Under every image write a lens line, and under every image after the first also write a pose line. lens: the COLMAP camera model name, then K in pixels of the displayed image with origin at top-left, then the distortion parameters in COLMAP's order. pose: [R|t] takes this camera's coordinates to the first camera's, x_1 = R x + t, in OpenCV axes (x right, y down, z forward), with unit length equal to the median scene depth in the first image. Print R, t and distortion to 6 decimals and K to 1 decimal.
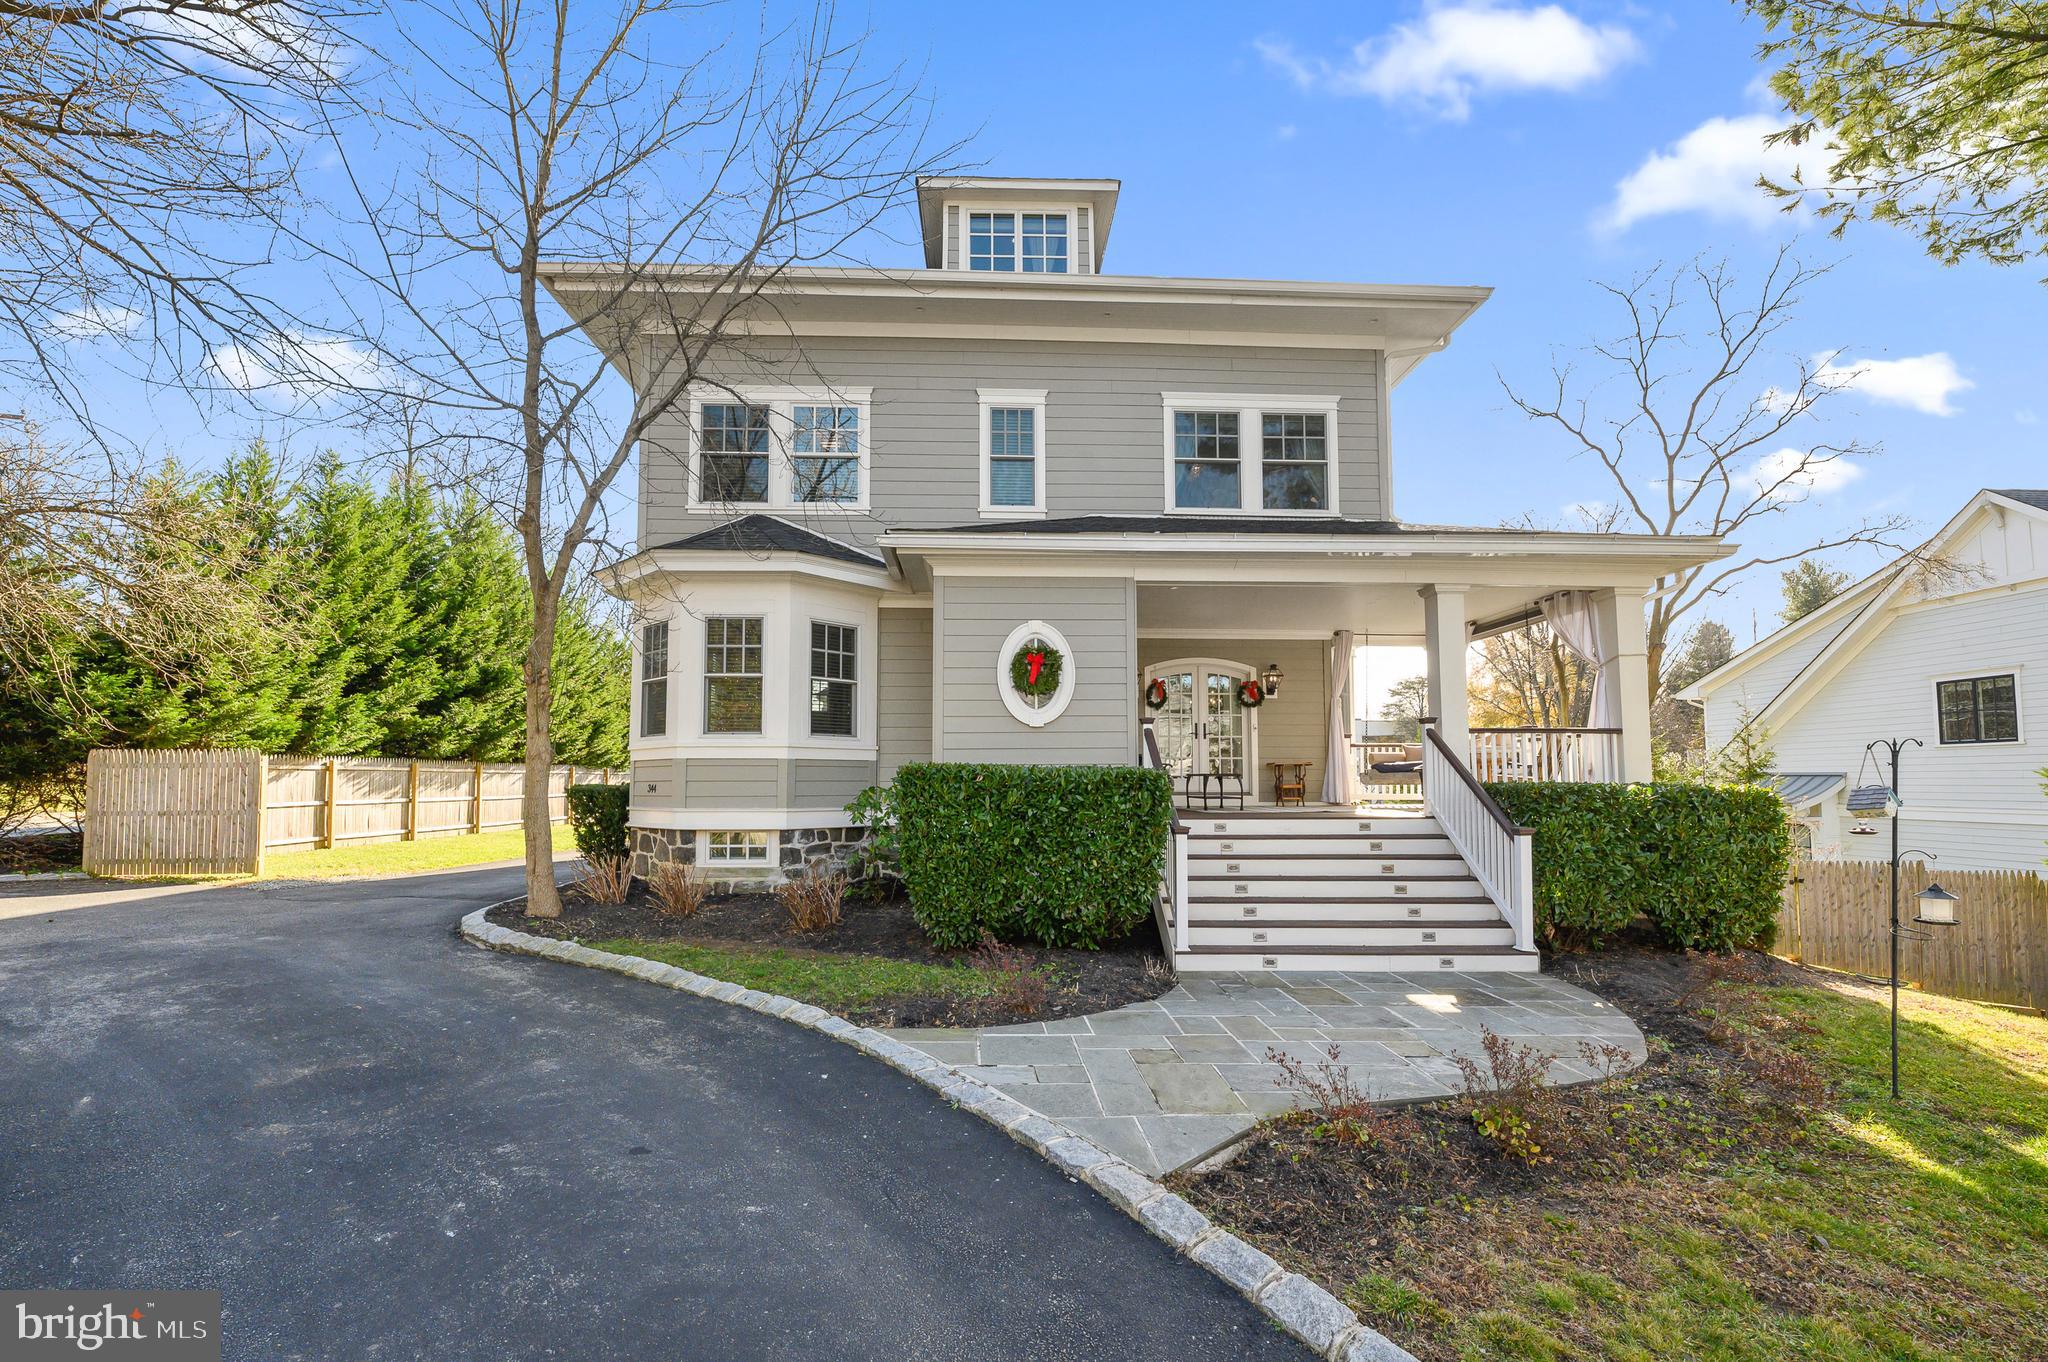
lens RADIAL K [[828.8, 0, 1020.9], [0, 828.8, 731.6], [0, 0, 1]] dist [-0.002597, -0.000147]
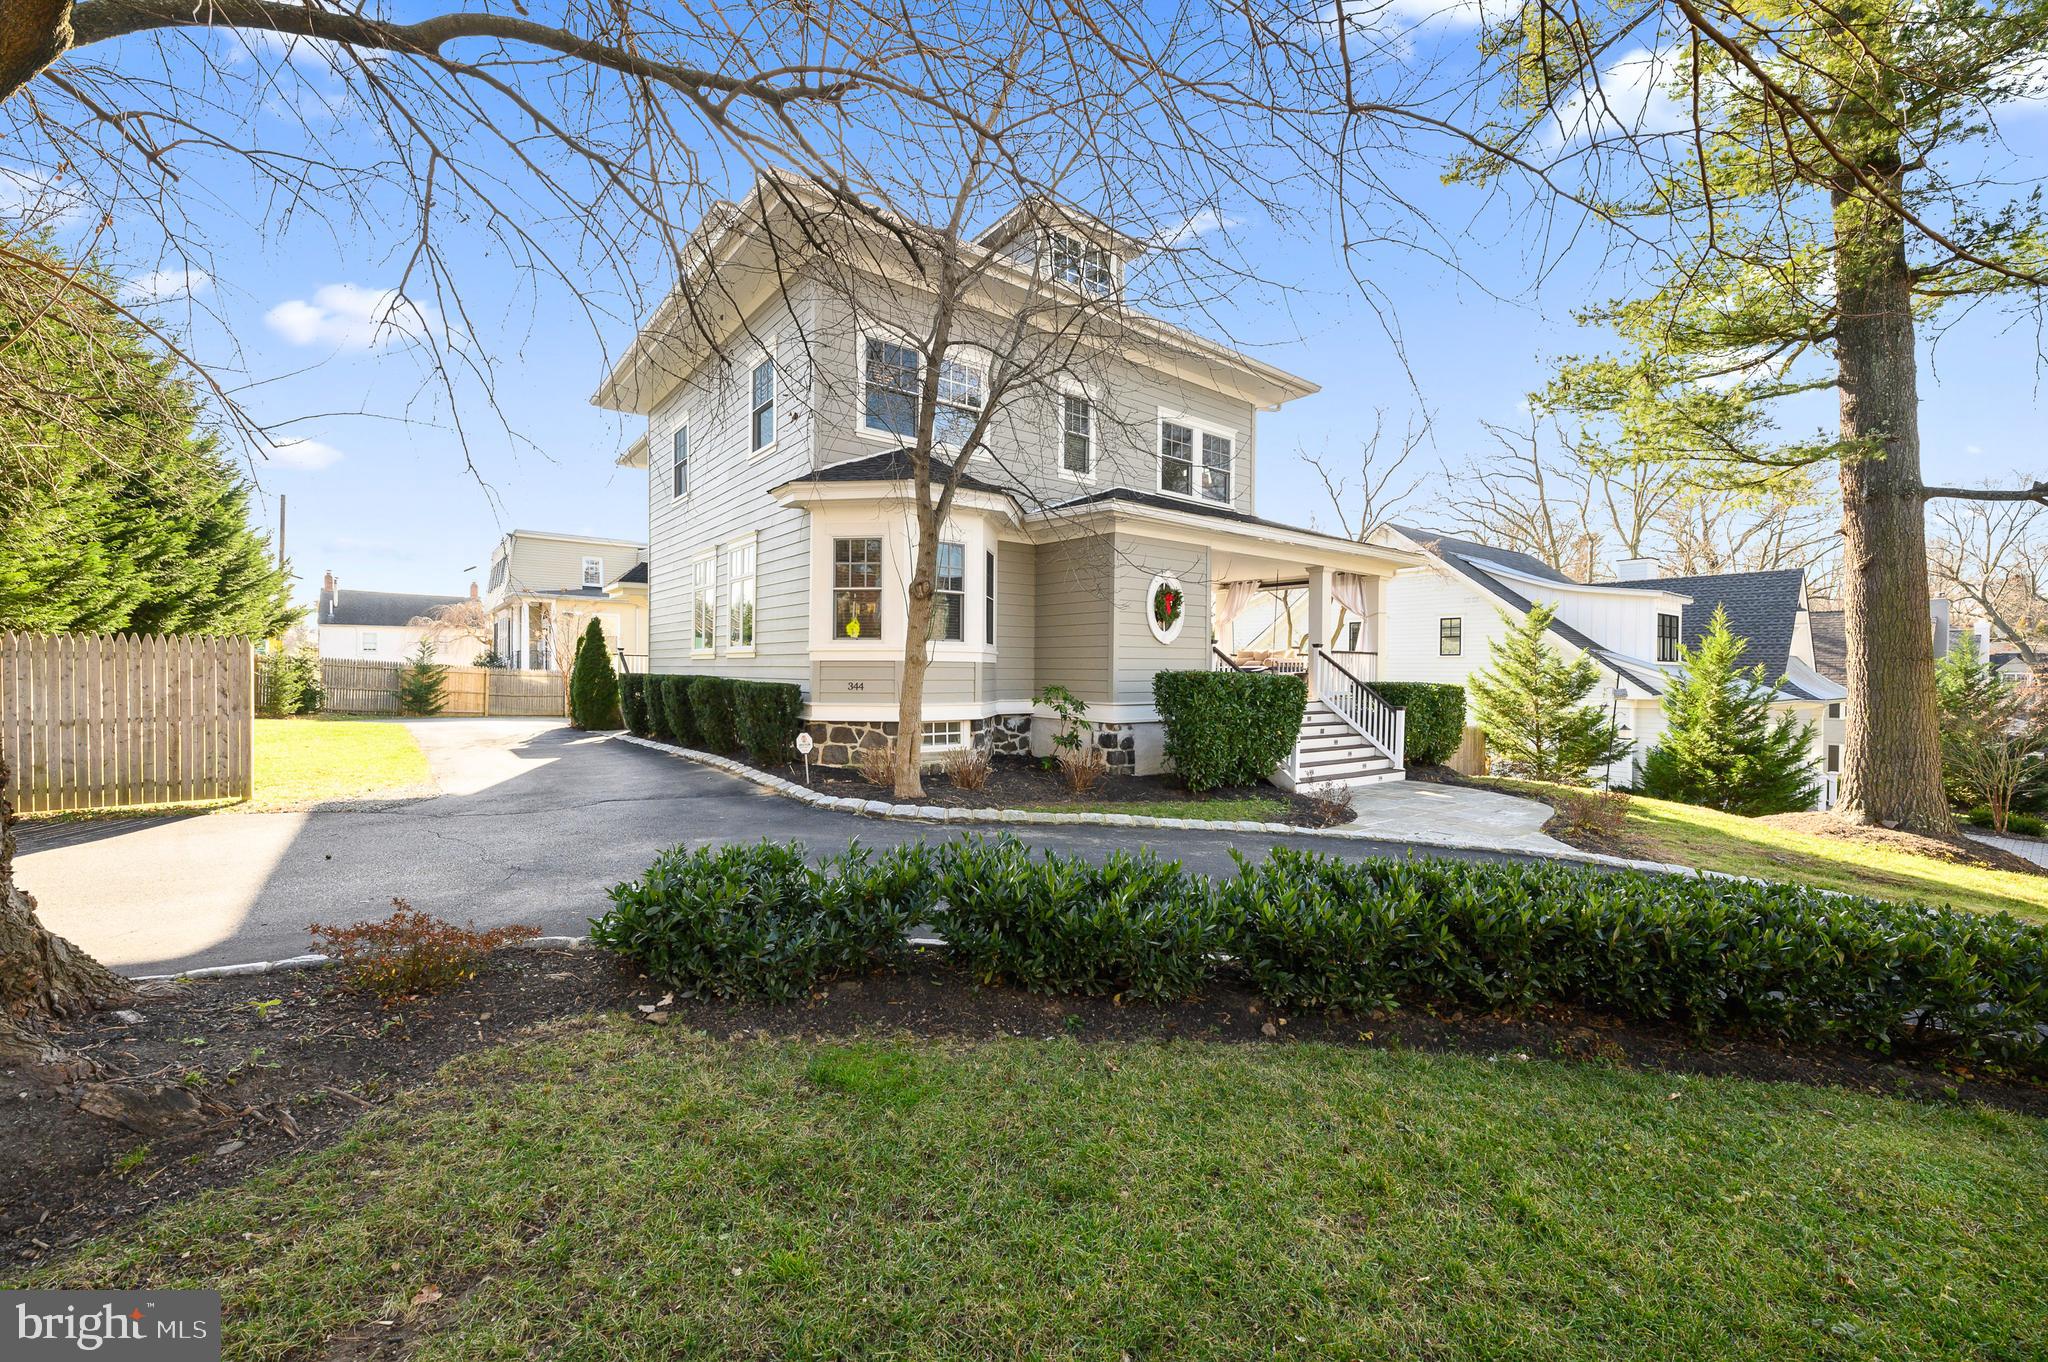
lens RADIAL K [[816.9, 0, 1021.7], [0, 816.9, 674.4], [0, 0, 1]] dist [-0.000698, -0.000130]
pose [[0.818571, 0.008129, 0.574348, -0.841441], [-0.037661, 0.998508, 0.039543, 0.000587], [-0.573170, -0.053999, 0.817656, -0.027967]]
